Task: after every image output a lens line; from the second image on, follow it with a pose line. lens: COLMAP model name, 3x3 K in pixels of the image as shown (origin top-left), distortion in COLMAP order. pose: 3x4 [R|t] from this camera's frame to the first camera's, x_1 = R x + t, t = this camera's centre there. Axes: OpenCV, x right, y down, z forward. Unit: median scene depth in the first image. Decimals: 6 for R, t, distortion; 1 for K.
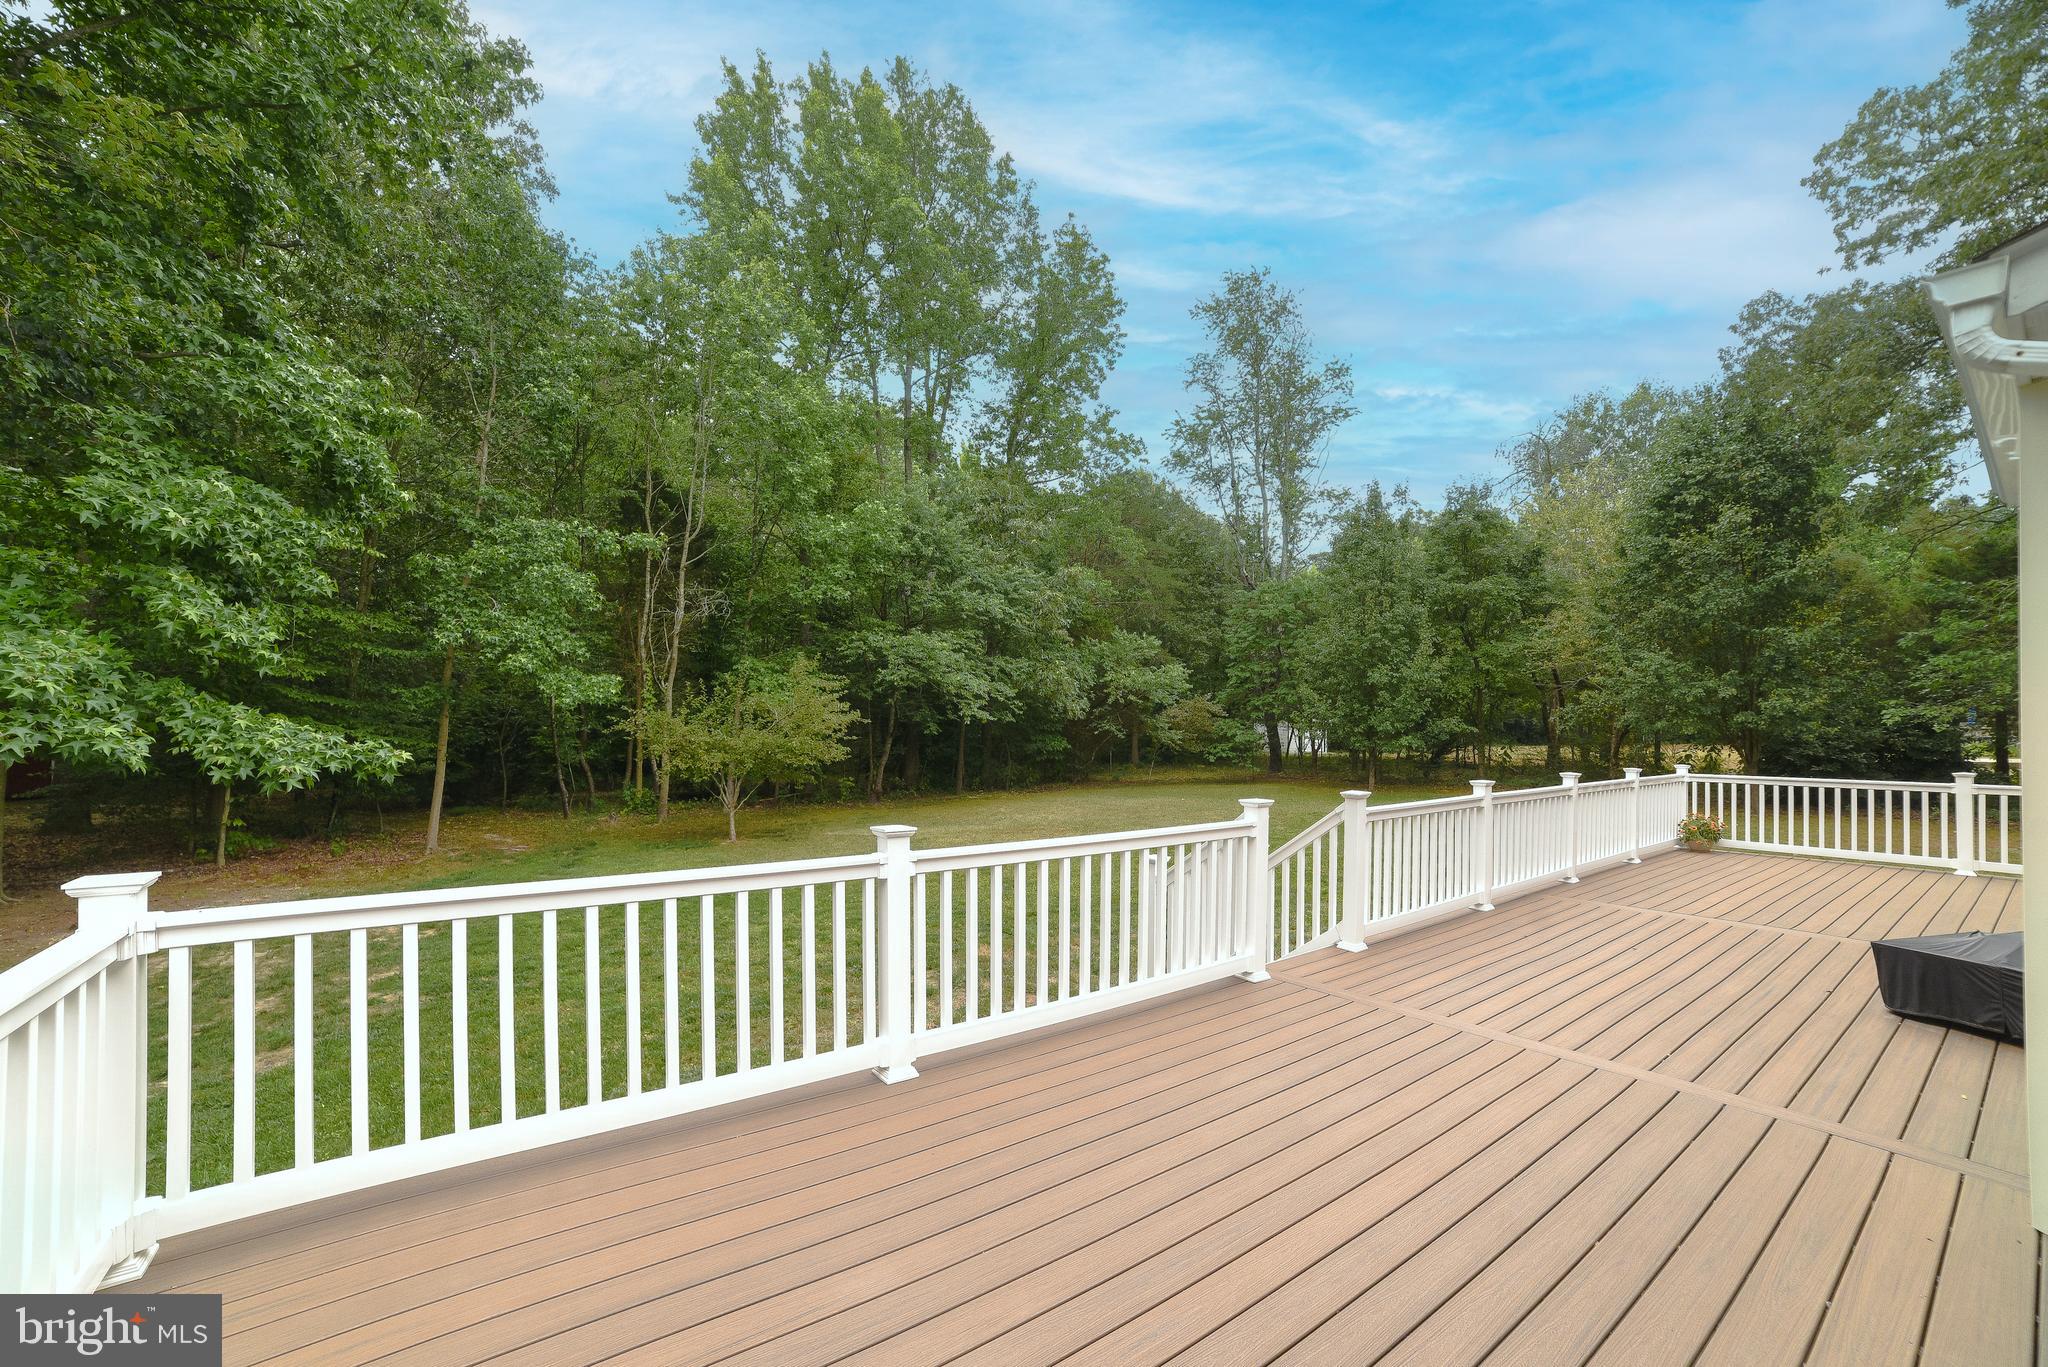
lens RADIAL K [[779.0, 0, 1024.5], [0, 779.0, 725.6], [0, 0, 1]] dist [-0.000711, -0.000026]
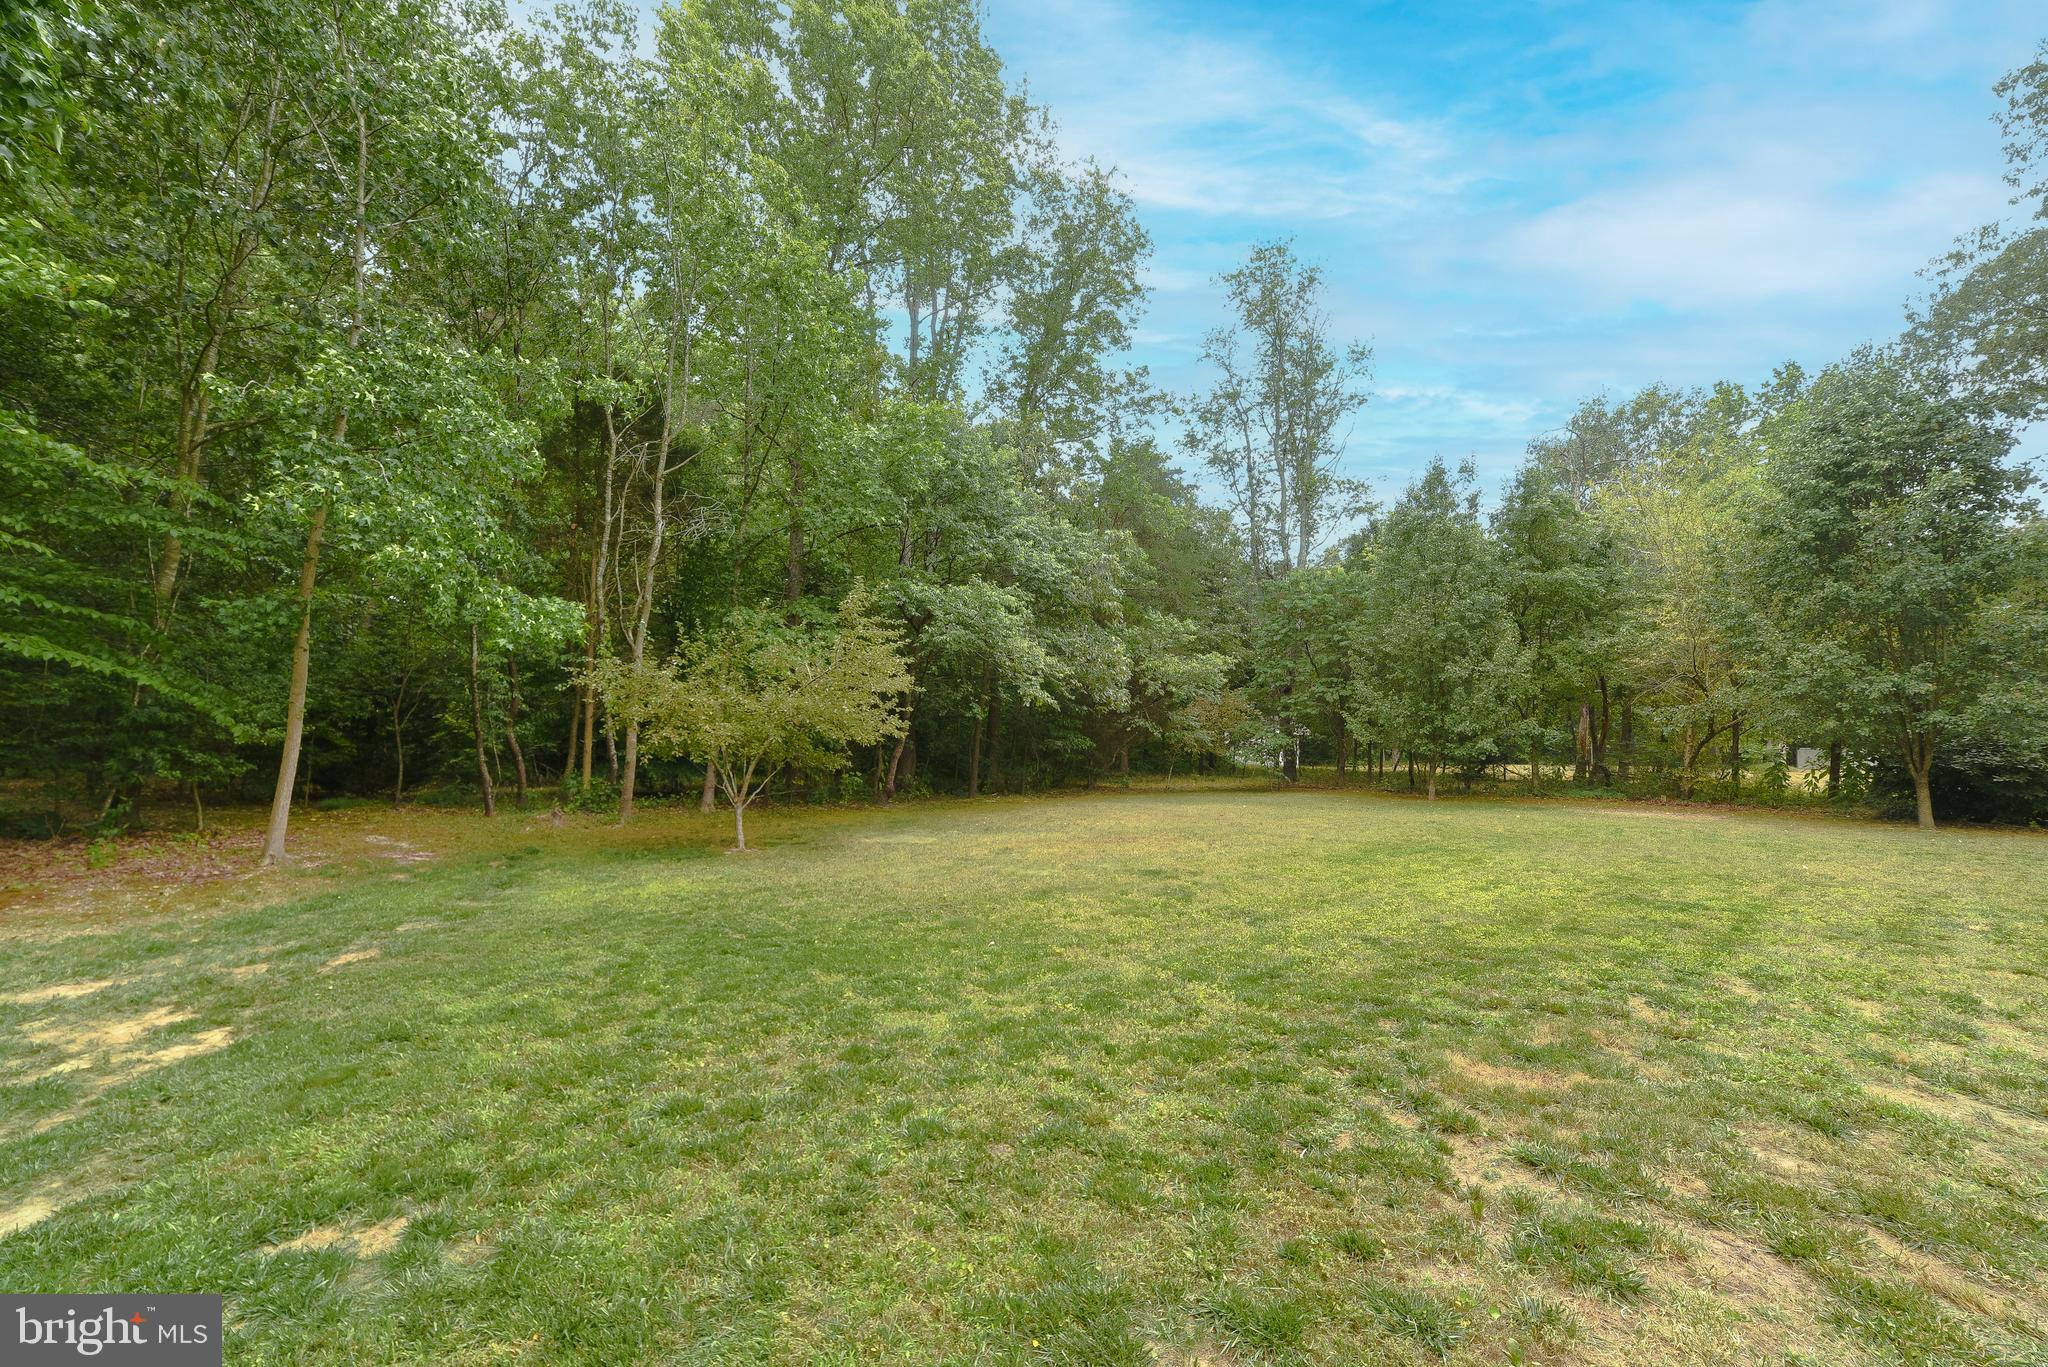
lens RADIAL K [[779.0, 0, 1024.5], [0, 779.0, 725.6], [0, 0, 1]] dist [-0.000711, -0.000026]
pose [[0.996547, 0.023234, 0.079713, -0.097627], [-0.022132, 0.999647, -0.014685, 0.021994], [-0.080026, 0.012870, 0.996710, 0.154128]]
